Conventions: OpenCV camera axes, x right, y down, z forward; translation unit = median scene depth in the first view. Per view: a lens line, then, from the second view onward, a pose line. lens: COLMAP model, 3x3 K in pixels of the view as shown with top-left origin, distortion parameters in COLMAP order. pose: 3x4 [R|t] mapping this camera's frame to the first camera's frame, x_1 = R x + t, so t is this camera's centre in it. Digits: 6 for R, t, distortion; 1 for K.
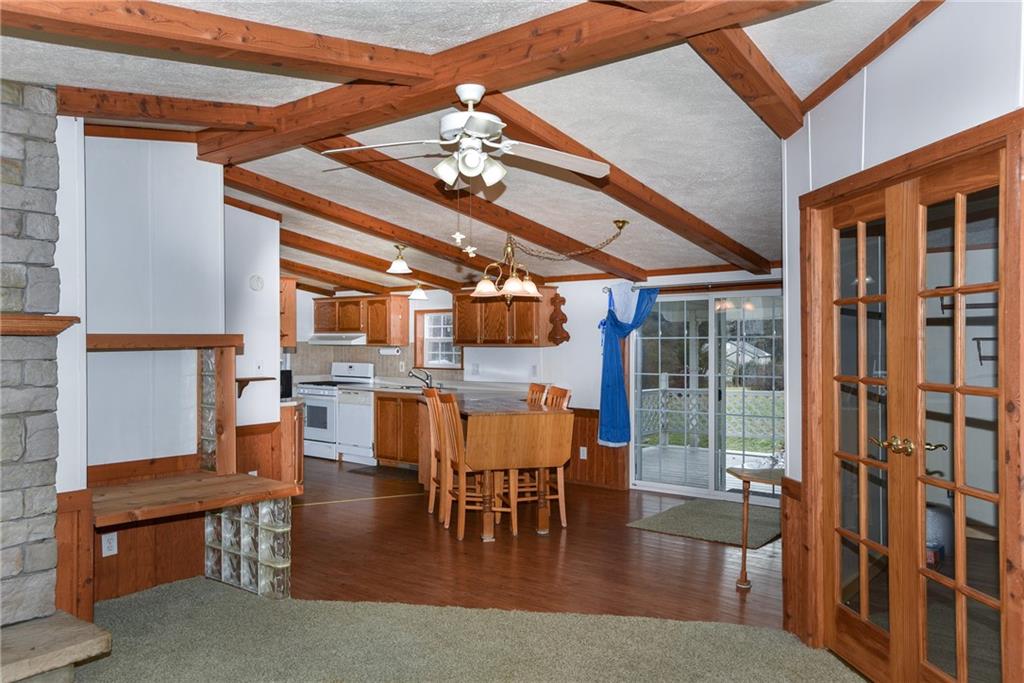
lens RADIAL K [[773.8, 0, 512.0], [0, 773.8, 341.5], [0, 0, 1]] dist [-0.001752, -0.001385]
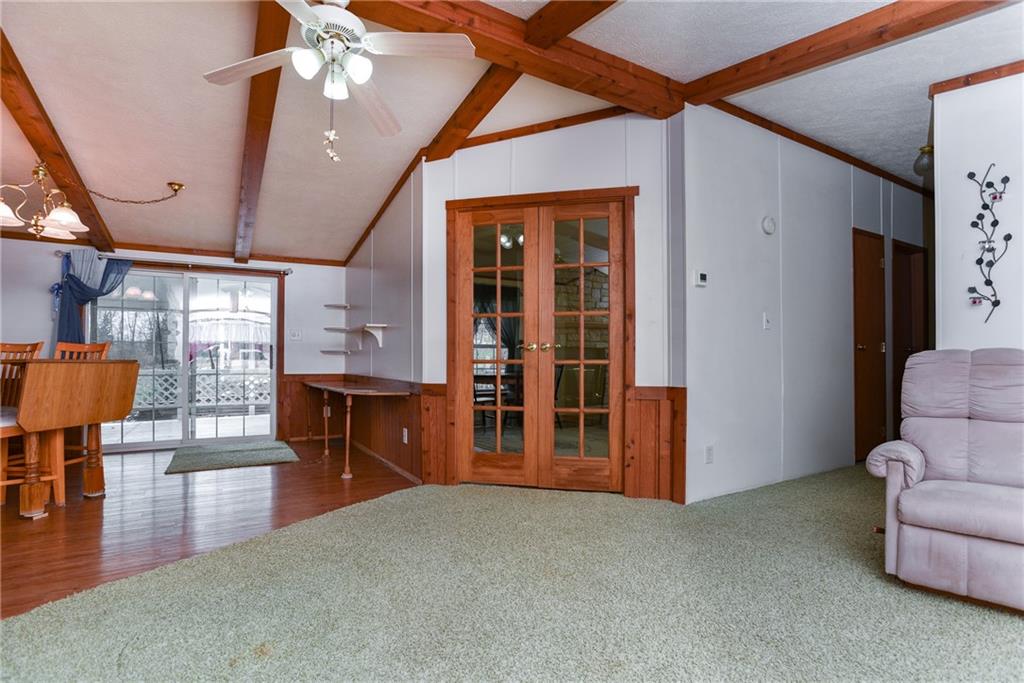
lens RADIAL K [[498.5, 0, 512.4], [0, 498.5, 355.0], [0, 0, 1]] dist [-0.002551, -0.000415]
pose [[0.346567, 0.013234, 0.937932, -0.252597], [0.001511, 0.999891, -0.014666, 0.067192], [-0.938024, 0.006500, 0.346509, 0.249820]]
